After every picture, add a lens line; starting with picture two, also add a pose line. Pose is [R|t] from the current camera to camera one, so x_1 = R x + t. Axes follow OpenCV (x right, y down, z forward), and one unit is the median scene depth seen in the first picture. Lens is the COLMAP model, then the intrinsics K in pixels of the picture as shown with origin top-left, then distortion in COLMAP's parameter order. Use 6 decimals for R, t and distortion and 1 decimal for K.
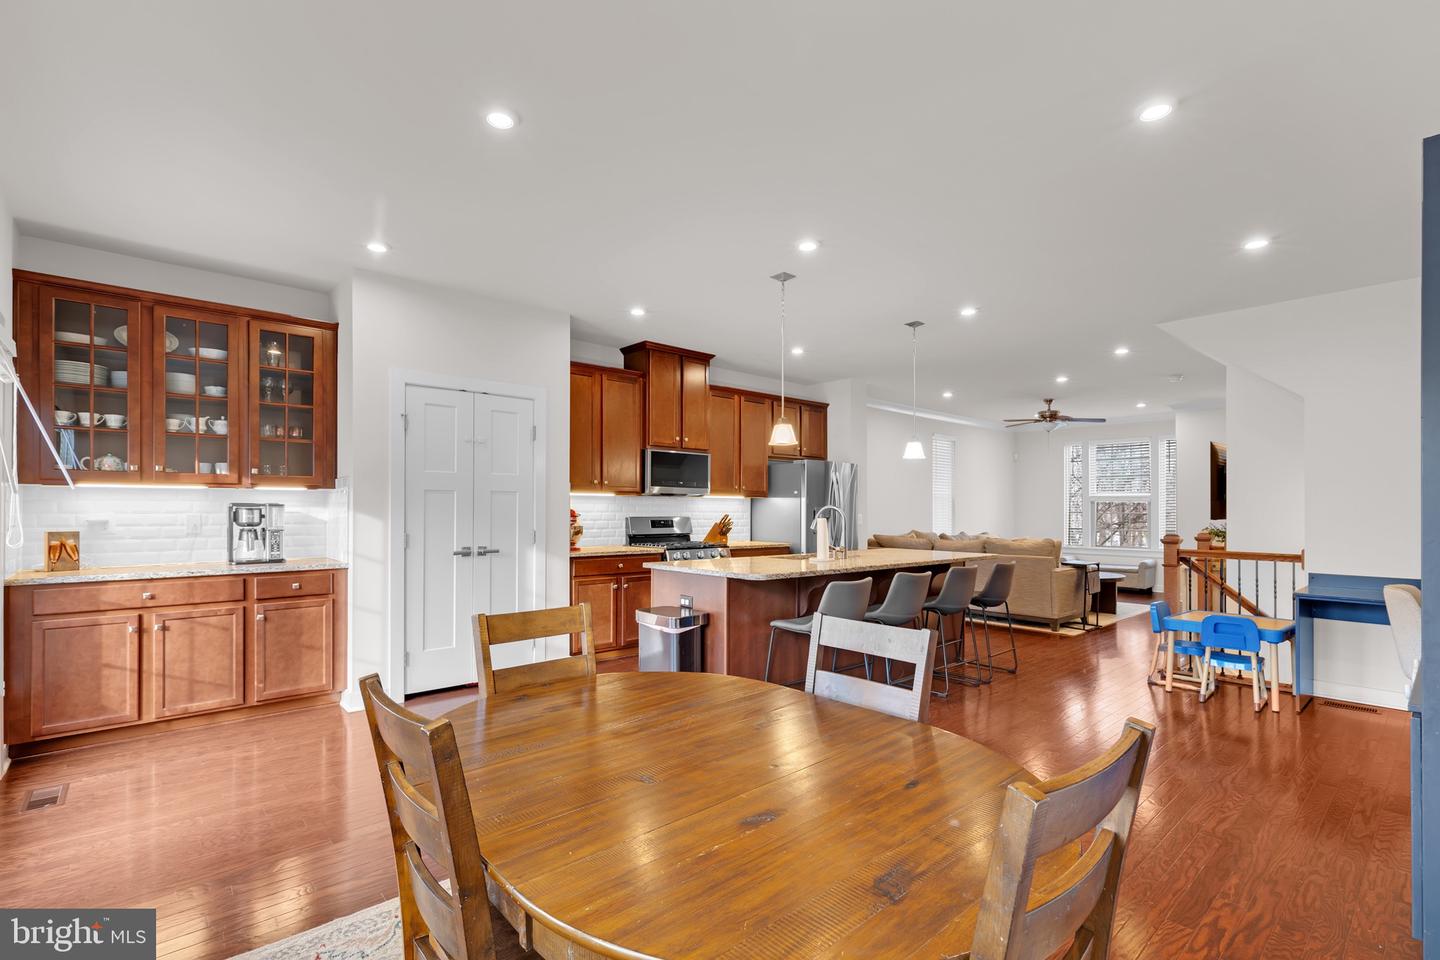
lens RADIAL K [[665.2, 0, 714.4], [0, 665.2, 501.4], [0, 0, 1]] dist [-0.001068, -0.000351]
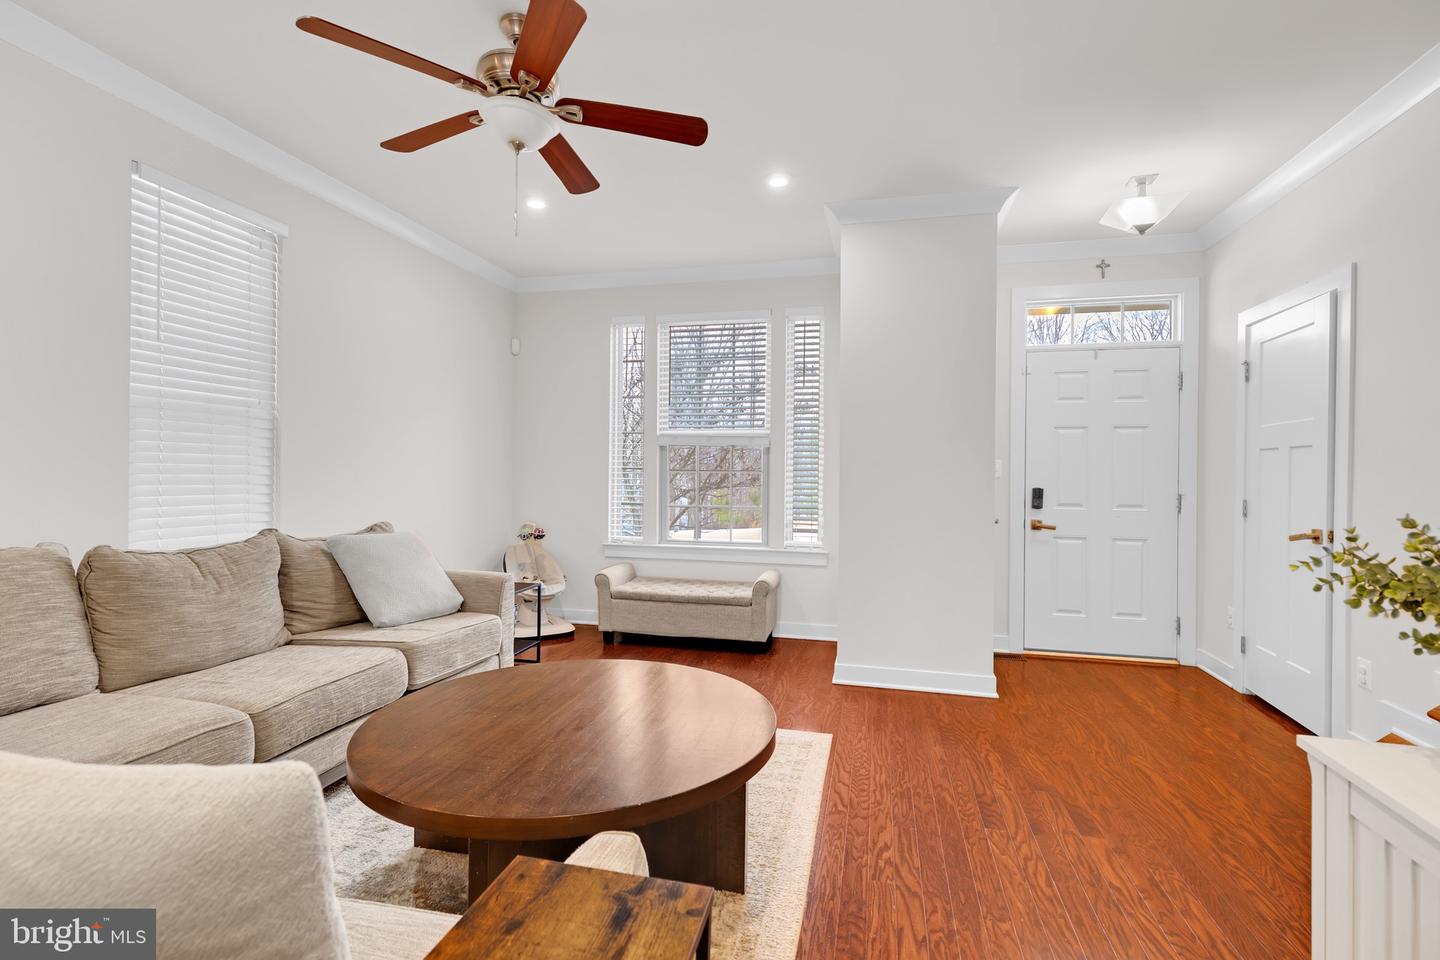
lens RADIAL K [[645.3, 0, 720.0], [0, 645.3, 480.0], [0, 0, 1]] dist [0.000280, -0.000071]
pose [[0.827259, 0.005167, 0.561797, 0.729431], [-0.015332, 0.999793, 0.013381, 0.035223], [-0.561612, -0.019683, 0.827167, 1.264571]]
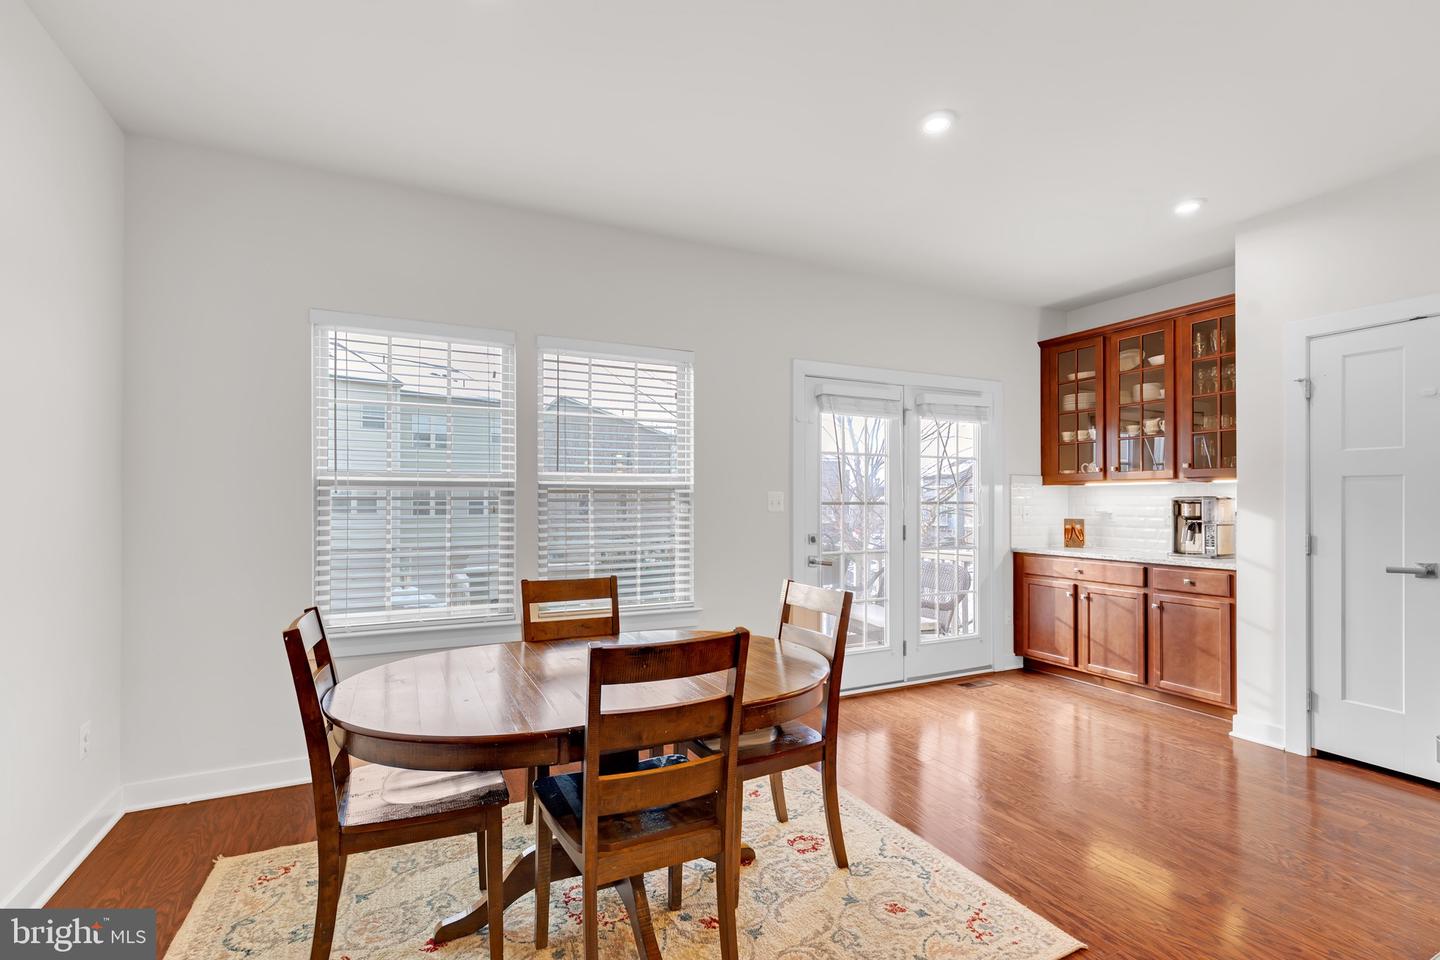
lens RADIAL K [[665.2, 0, 714.4], [0, 665.2, 501.4], [0, 0, 1]] dist [-0.001068, -0.000351]
pose [[-0.283698, -0.002479, -0.958911, 0.329518], [0.006199, 0.999971, -0.004420, 0.006498], [0.958894, -0.007198, -0.283674, 0.408121]]
